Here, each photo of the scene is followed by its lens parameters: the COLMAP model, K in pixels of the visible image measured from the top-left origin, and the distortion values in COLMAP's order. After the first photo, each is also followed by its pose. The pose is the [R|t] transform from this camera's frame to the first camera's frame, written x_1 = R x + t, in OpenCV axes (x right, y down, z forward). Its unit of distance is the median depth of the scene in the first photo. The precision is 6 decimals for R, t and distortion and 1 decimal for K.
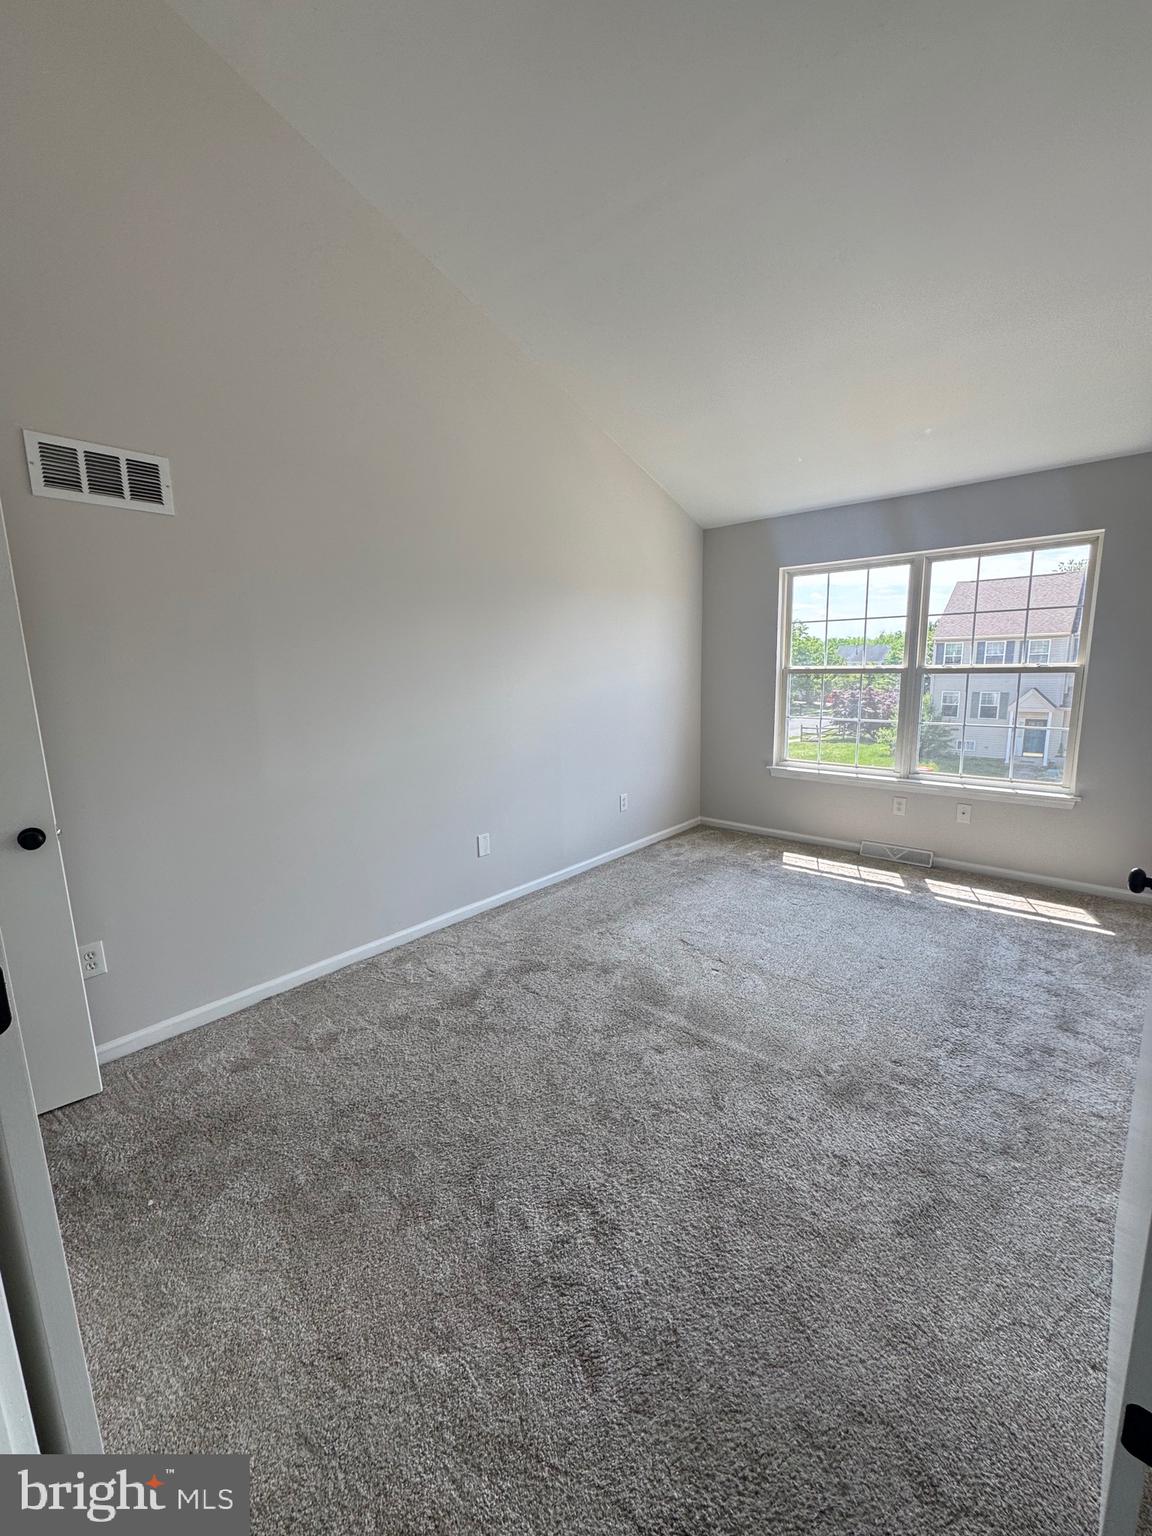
lens RADIAL K [[615.1, 0, 585.4], [0, 615.1, 767.2], [0, 0, 1]] dist [-0.001076, -0.000134]
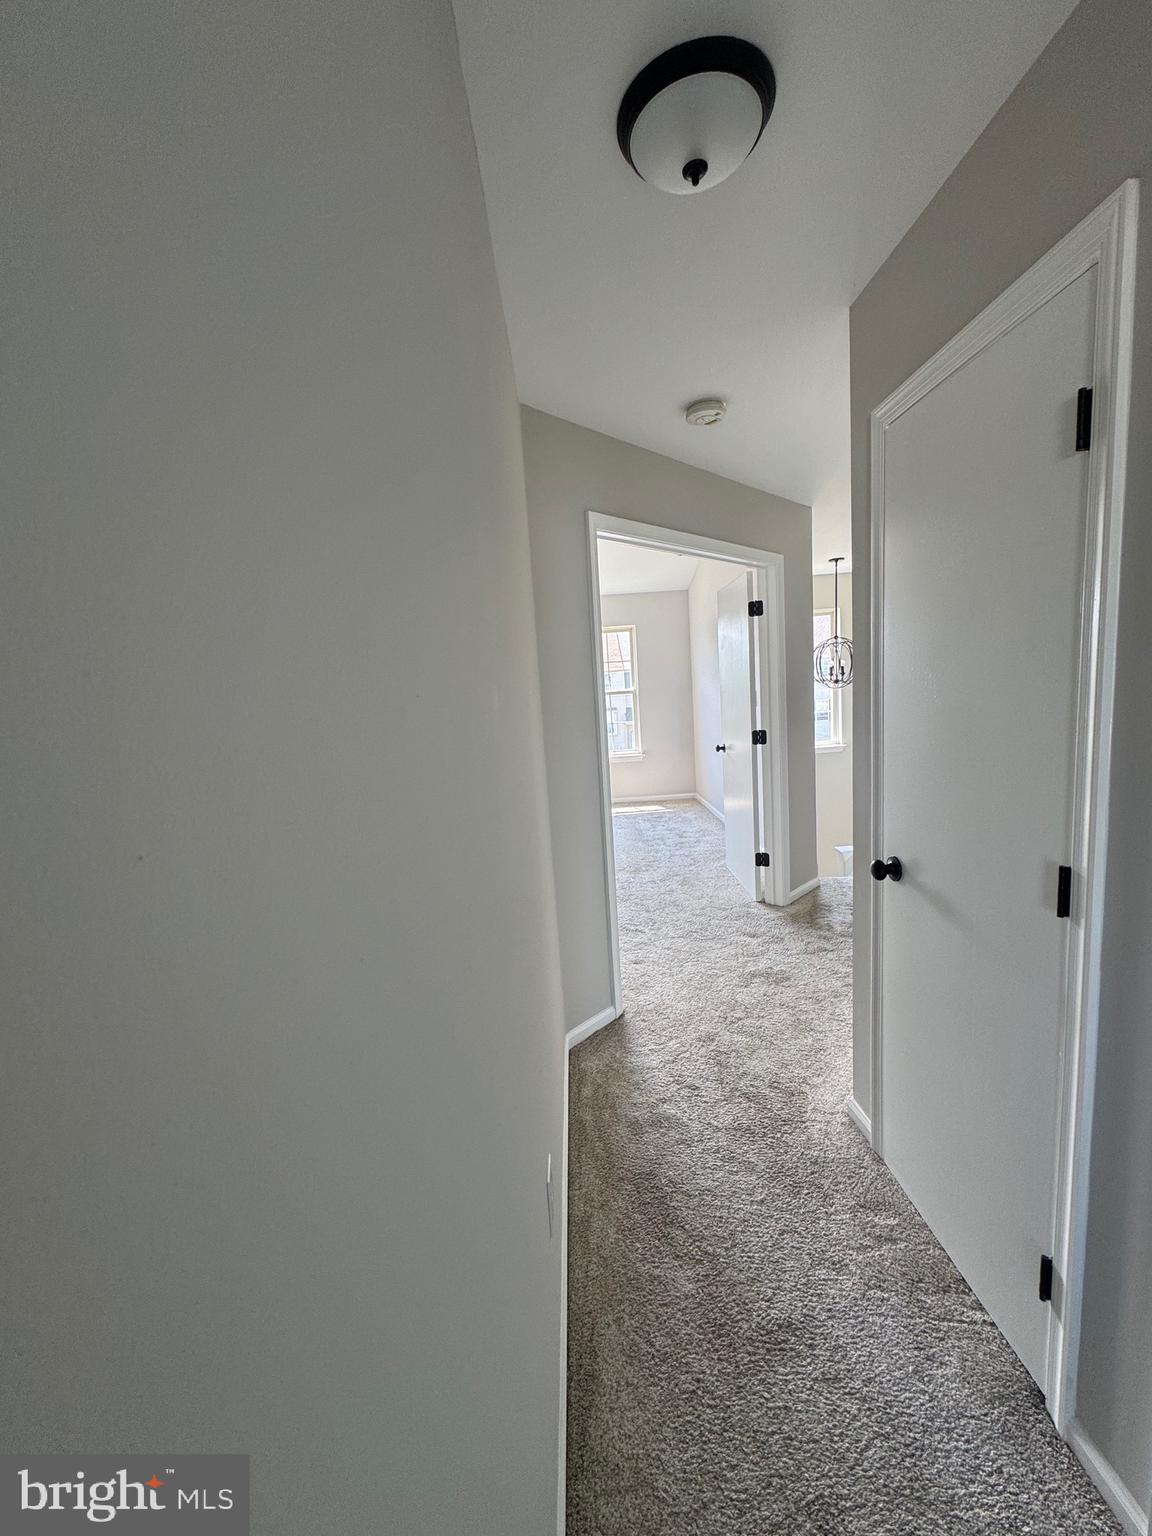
lens RADIAL K [[615.1, 0, 575.4], [0, 615.1, 768.5], [0, 0, 1]] dist [-0.001076, -0.000134]
pose [[0.740048, -0.115482, 0.662565, -1.245200], [0.156107, 0.987738, -0.002206, 0.113779], [-0.654186, 0.105064, 0.749001, -0.640650]]
